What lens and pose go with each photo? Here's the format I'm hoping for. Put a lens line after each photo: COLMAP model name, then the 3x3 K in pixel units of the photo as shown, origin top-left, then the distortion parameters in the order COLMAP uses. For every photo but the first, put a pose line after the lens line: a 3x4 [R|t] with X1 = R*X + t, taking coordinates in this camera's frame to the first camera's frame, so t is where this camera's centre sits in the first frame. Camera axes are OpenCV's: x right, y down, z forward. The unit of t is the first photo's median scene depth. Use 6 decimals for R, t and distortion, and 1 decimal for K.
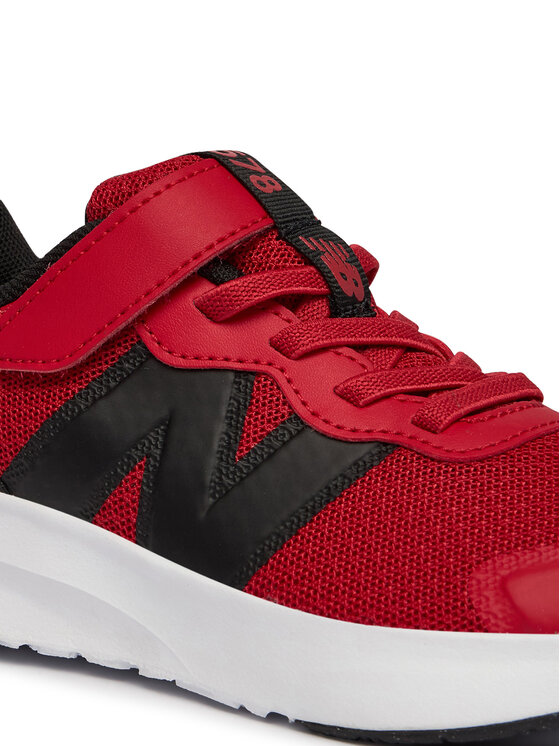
lens RADIAL K [[1708.4, 0, 280.0], [0, 1708.4, 373.8], [0, 0, 1]] dist [-0.279163, 0.000000]
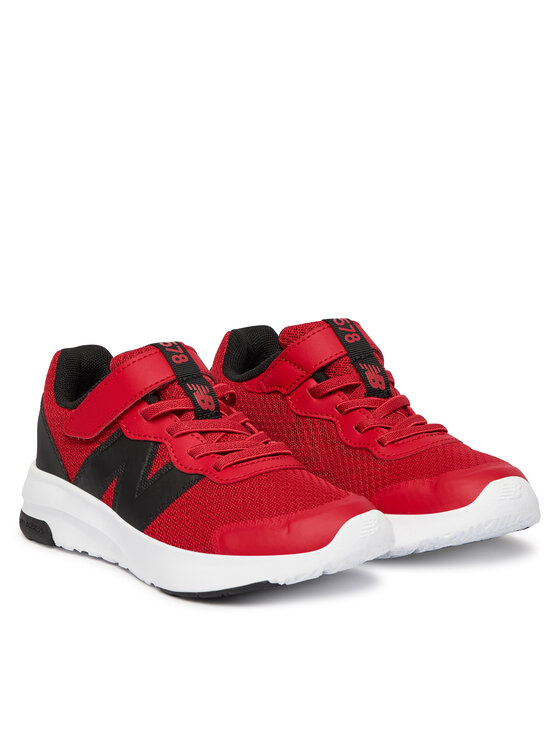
lens RADIAL K [[1596.3, 0, 280.6], [0, 1596.3, 372.9], [0, 0, 1]] dist [0.093521, 0.000000]
pose [[0.959134, 0.015567, -0.282525, 0.768930], [-0.011783, 0.999817, 0.015089, -0.132581], [0.282708, -0.011143, 0.959141, -1.083162]]
